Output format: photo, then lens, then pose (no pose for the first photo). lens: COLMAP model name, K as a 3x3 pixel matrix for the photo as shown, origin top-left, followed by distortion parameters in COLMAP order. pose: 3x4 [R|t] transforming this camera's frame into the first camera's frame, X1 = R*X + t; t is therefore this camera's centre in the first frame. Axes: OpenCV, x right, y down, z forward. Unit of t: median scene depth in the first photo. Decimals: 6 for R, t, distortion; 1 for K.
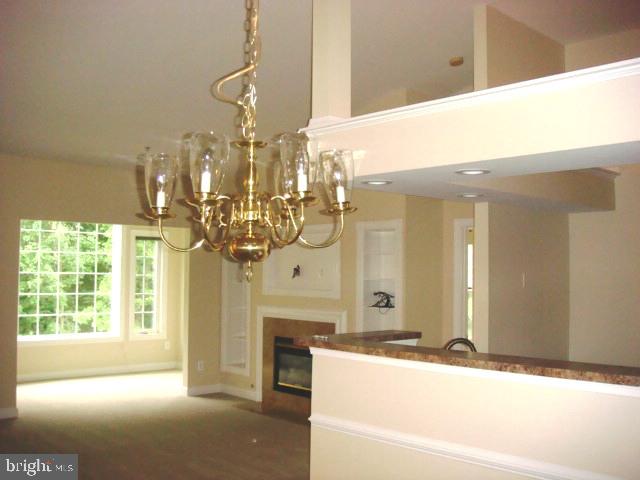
lens RADIAL K [[674.4, 0, 320.0], [0, 674.4, 240.0], [0, 0, 1]] dist [-0.141014, 0.019954]
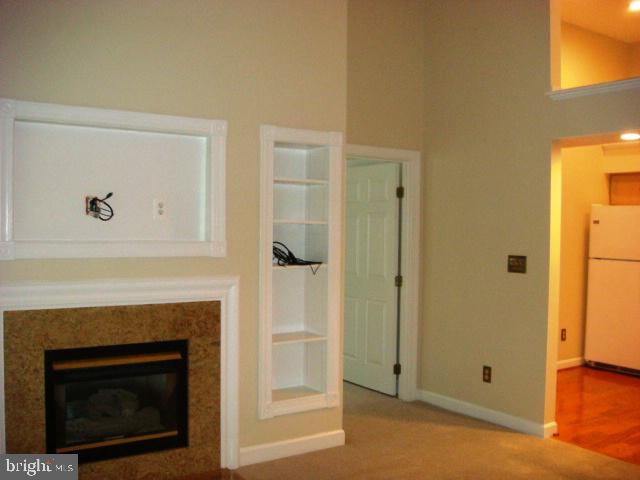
lens RADIAL K [[674.4, 0, 320.0], [0, 674.4, 240.0], [0, 0, 1]] dist [-0.141014, 0.019954]
pose [[0.153271, -0.031860, 0.987670, -0.431021], [-0.058419, 0.997440, 0.041241, 0.038837], [-0.986456, -0.064020, 0.151018, 0.706188]]
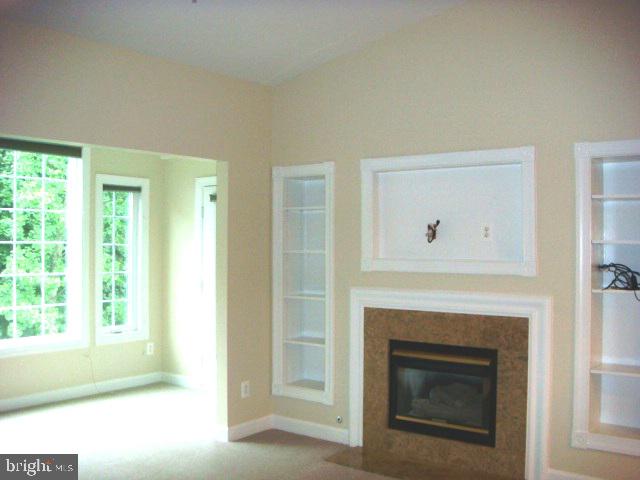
lens RADIAL K [[672.6, 0, 320.2], [0, 672.6, 253.0], [0, 0, 1]] dist [-0.139233, 0.018444]
pose [[0.986394, -0.006016, 0.164290, -0.210012], [-0.002778, 0.998577, 0.053250, 0.031684], [-0.164377, -0.052982, 0.984974, 0.394370]]
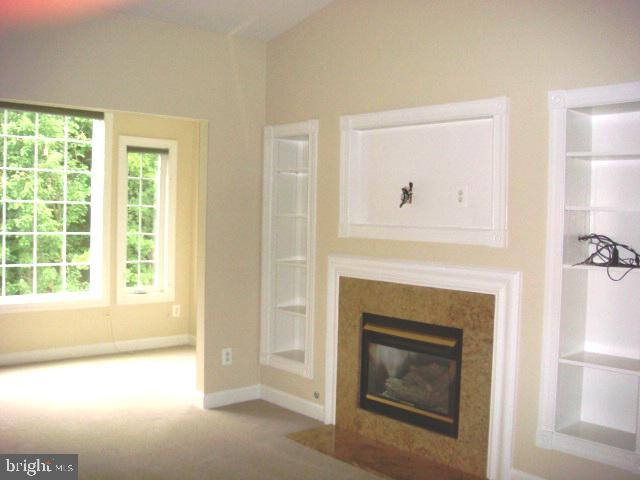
lens RADIAL K [[674.4, 0, 320.0], [0, 674.4, 240.0], [0, 0, 1]] dist [-0.141014, 0.019954]
pose [[0.999444, 0.014957, -0.029790, -0.080018], [-0.012423, 0.996430, 0.083507, 0.035414], [0.030932, -0.083091, 0.996062, 0.420106]]
